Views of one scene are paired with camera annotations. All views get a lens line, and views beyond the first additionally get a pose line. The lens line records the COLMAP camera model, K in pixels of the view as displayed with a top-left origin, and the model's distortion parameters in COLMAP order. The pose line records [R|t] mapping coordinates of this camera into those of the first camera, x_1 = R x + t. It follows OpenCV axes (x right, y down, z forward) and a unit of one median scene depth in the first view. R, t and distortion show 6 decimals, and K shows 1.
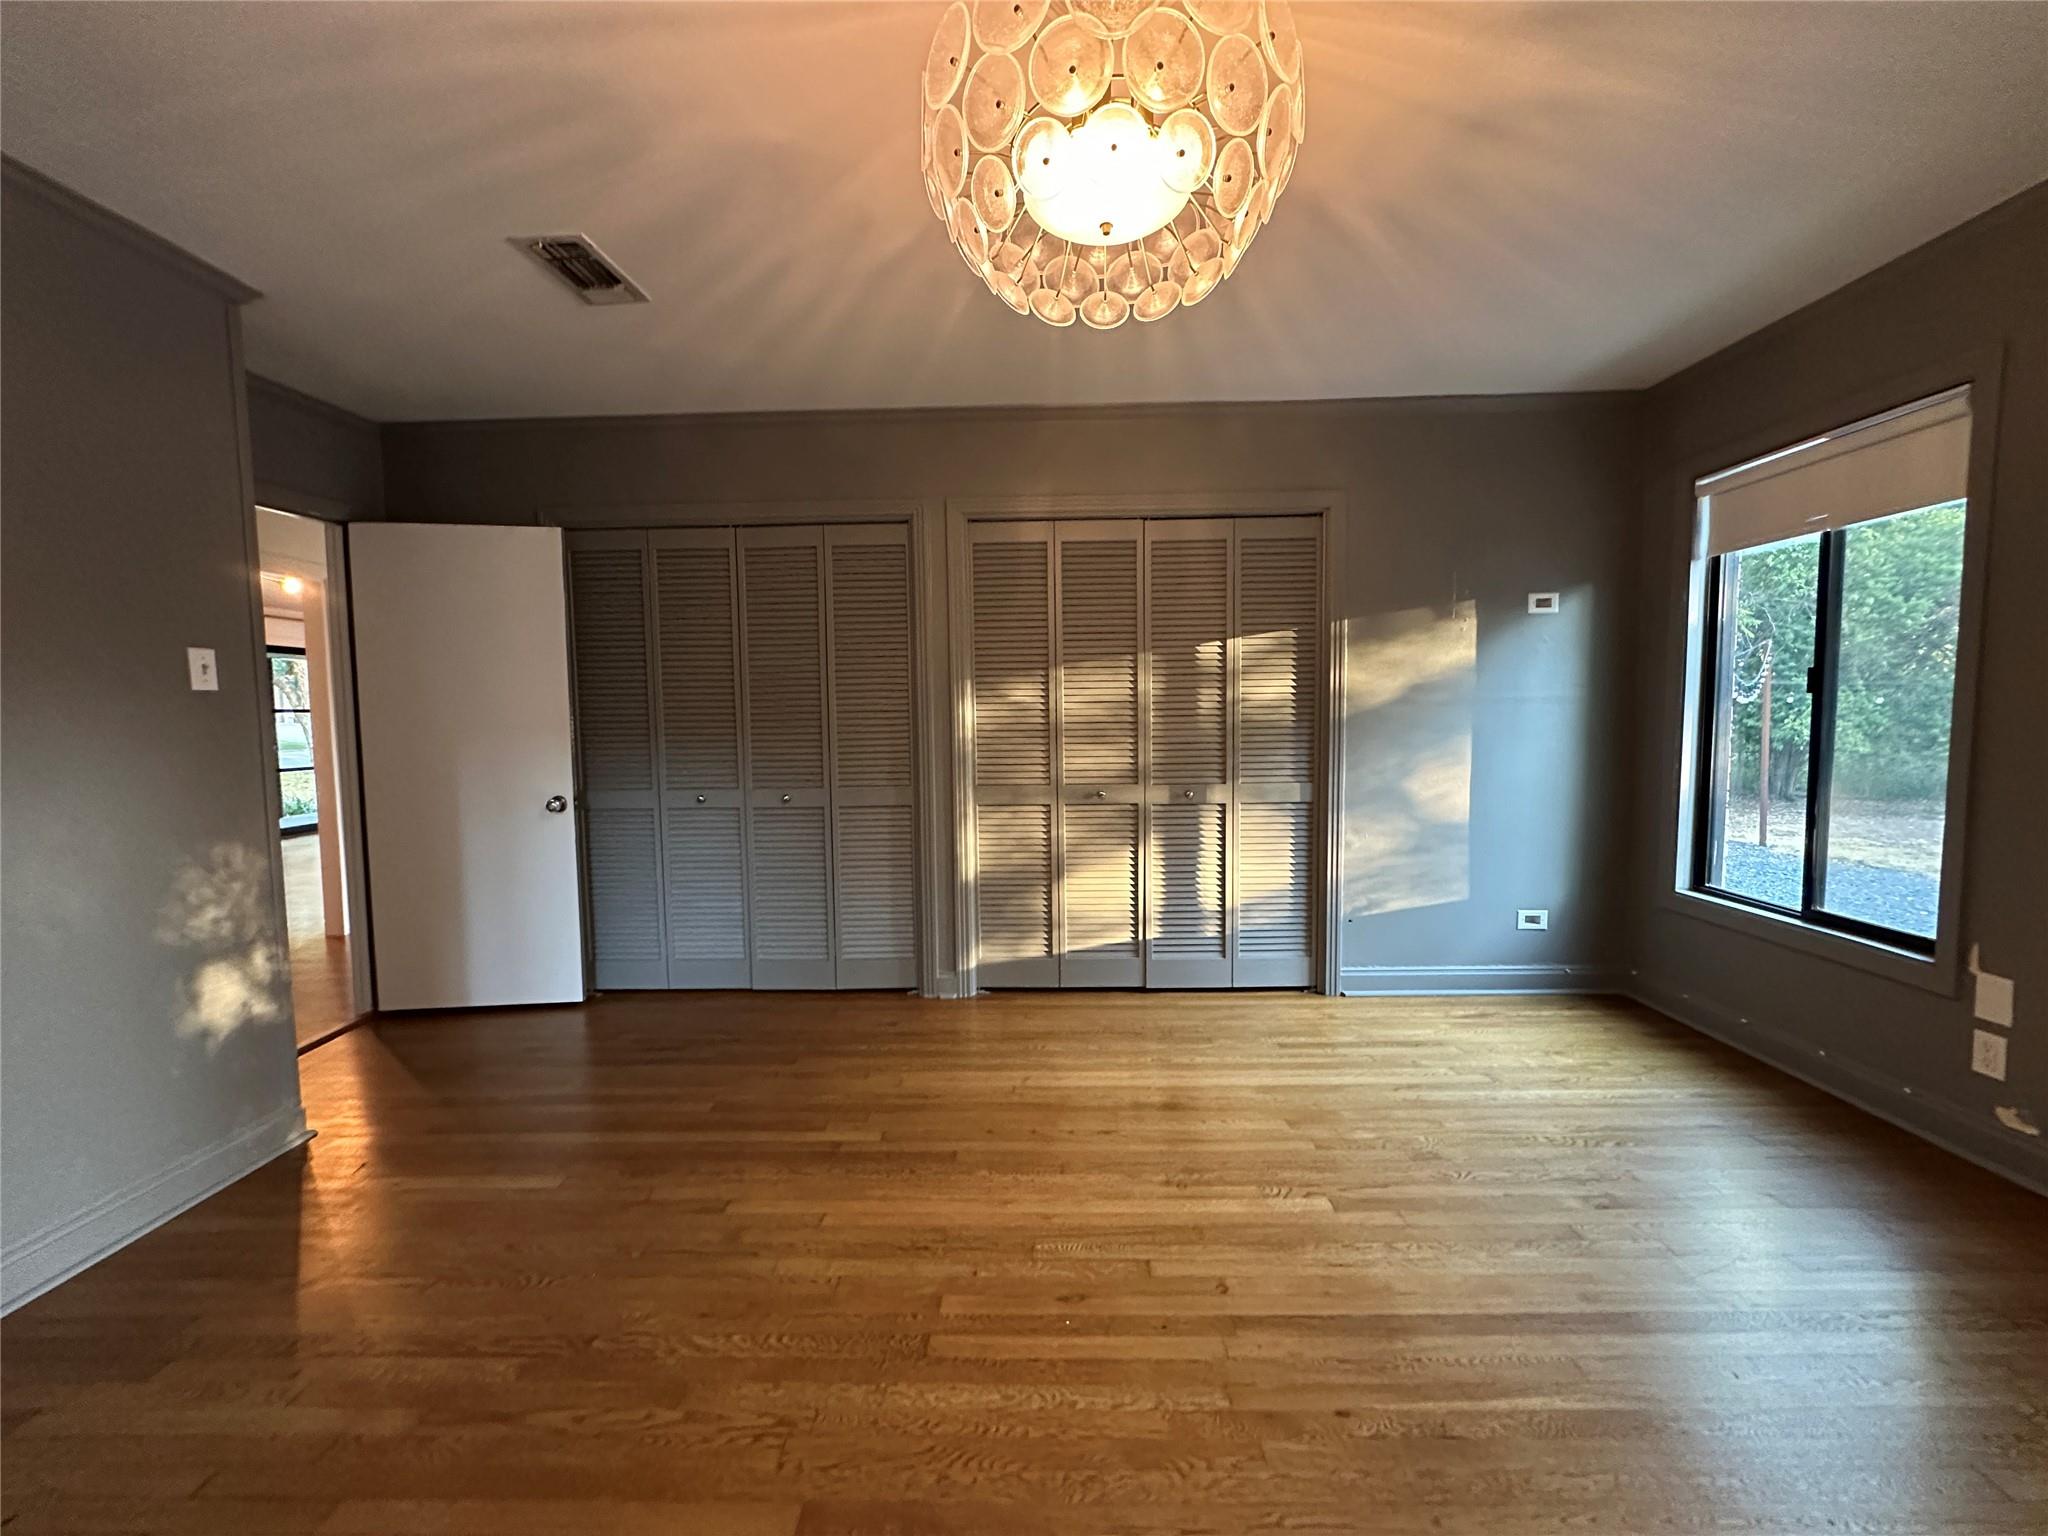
lens RADIAL K [[814.7, 0, 1024.9], [0, 814.7, 766.7], [0, 0, 1]] dist [-0.004757, 0.000615]
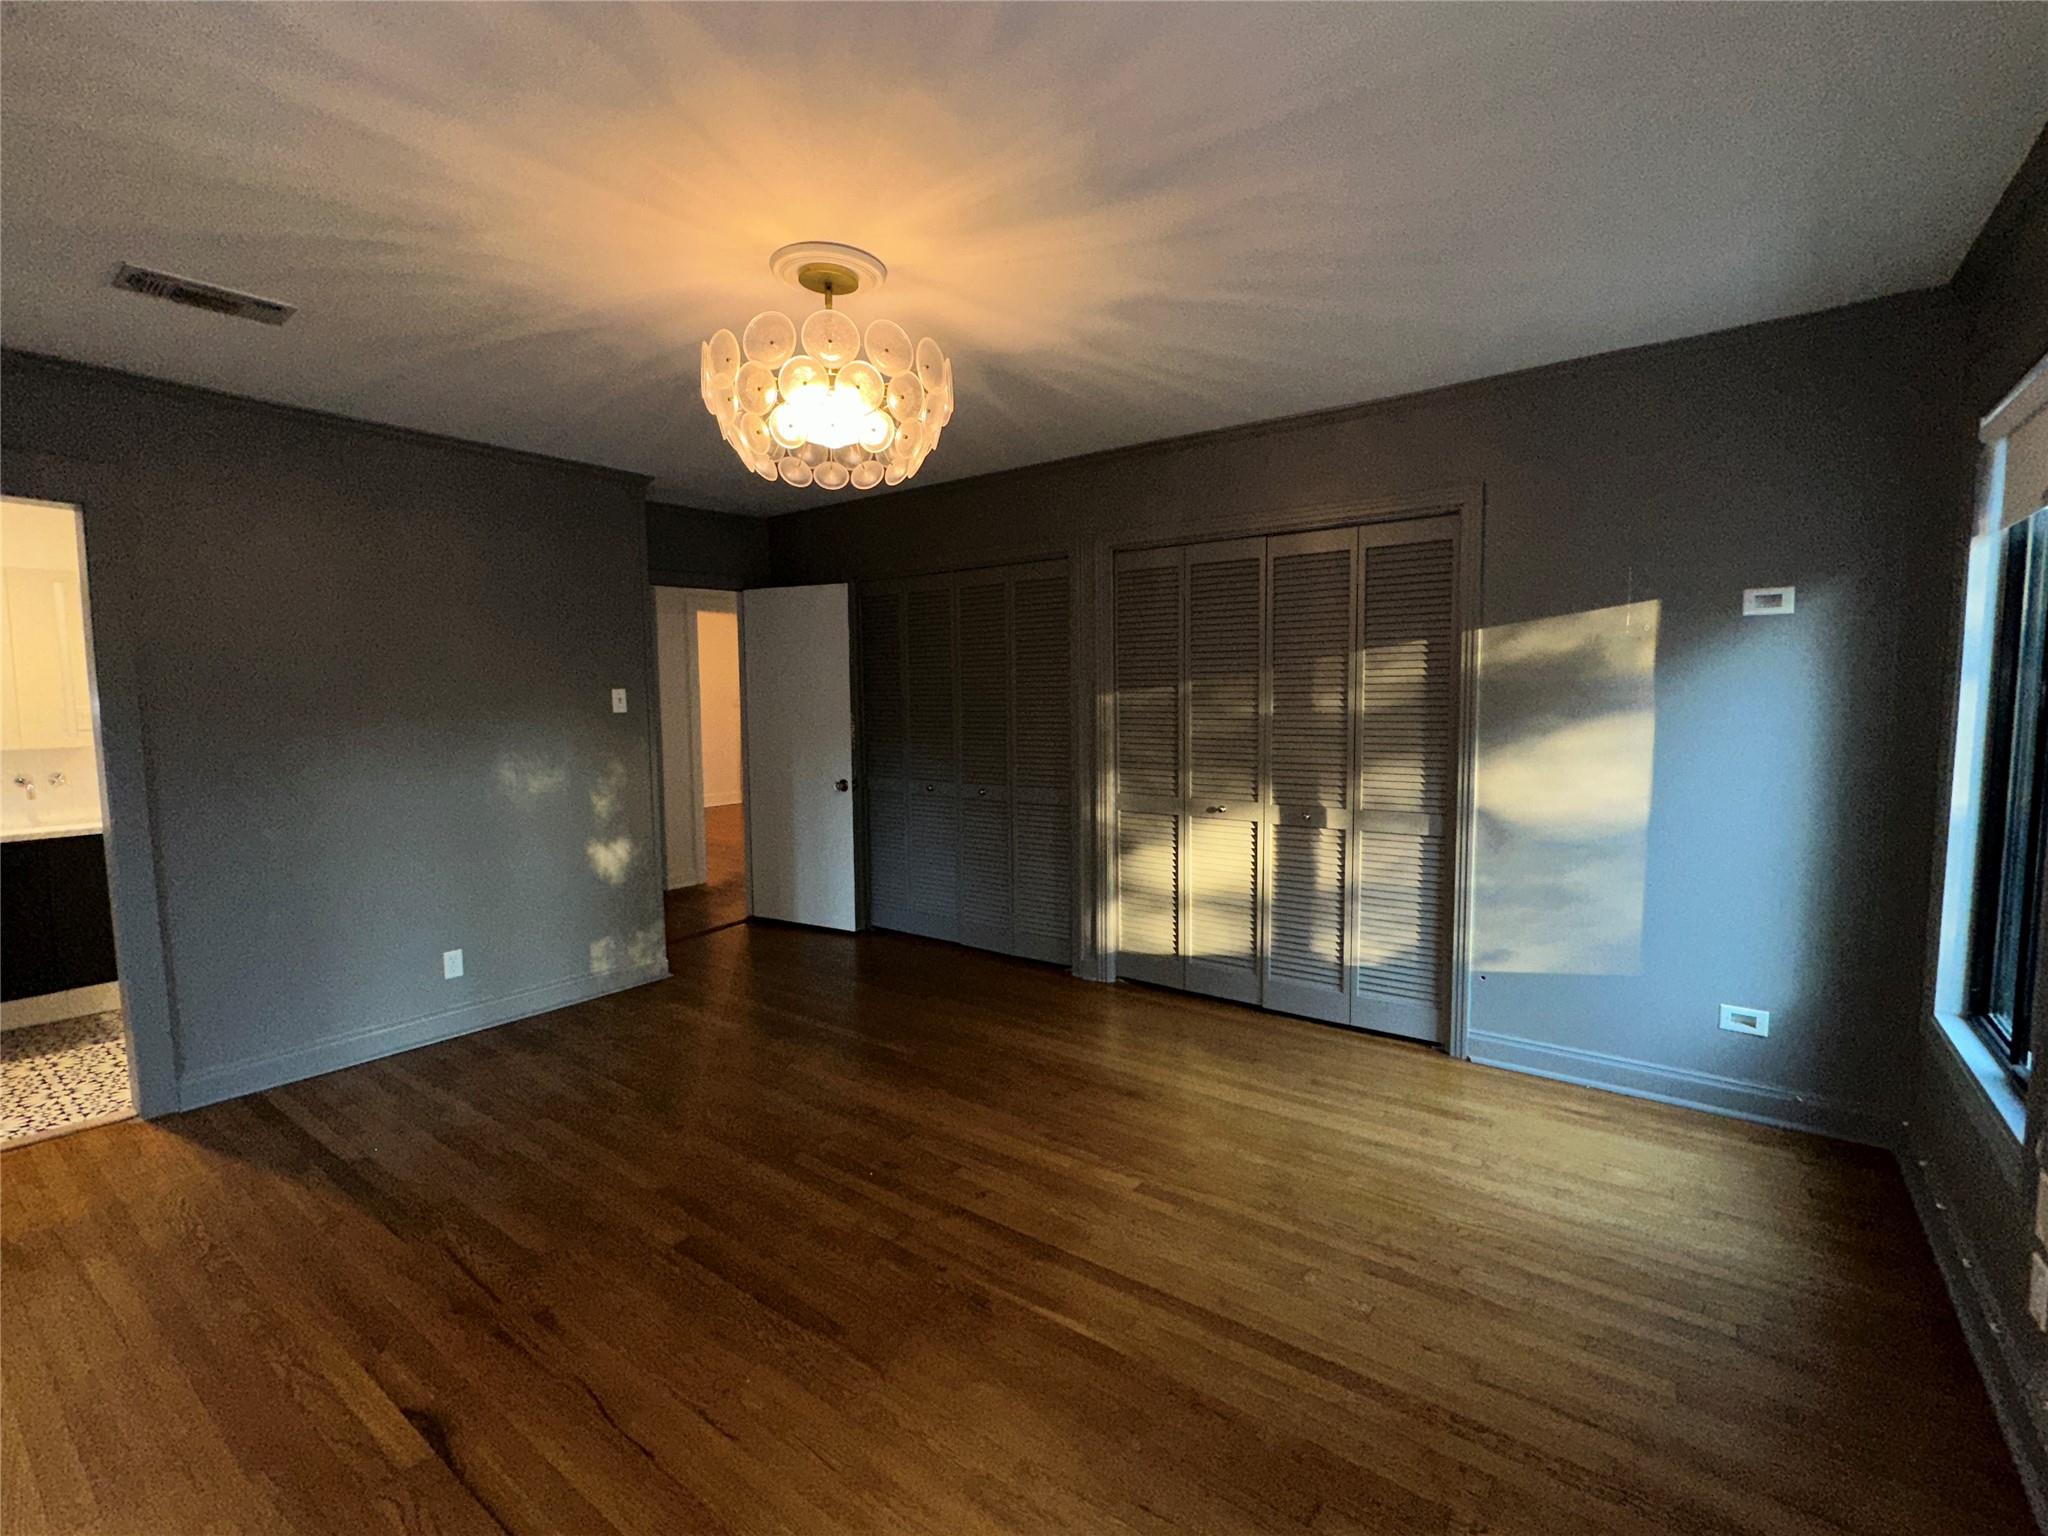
lens RADIAL K [[920.9, 0, 1021.0], [0, 920.9, 758.4], [0, 0, 1]] dist [0.001114, 0.000073]
pose [[0.812735, 0.046204, -0.580799, 0.579070], [-0.036883, 0.998931, 0.027855, -0.054969], [0.581465, -0.001217, 0.813570, -0.088732]]
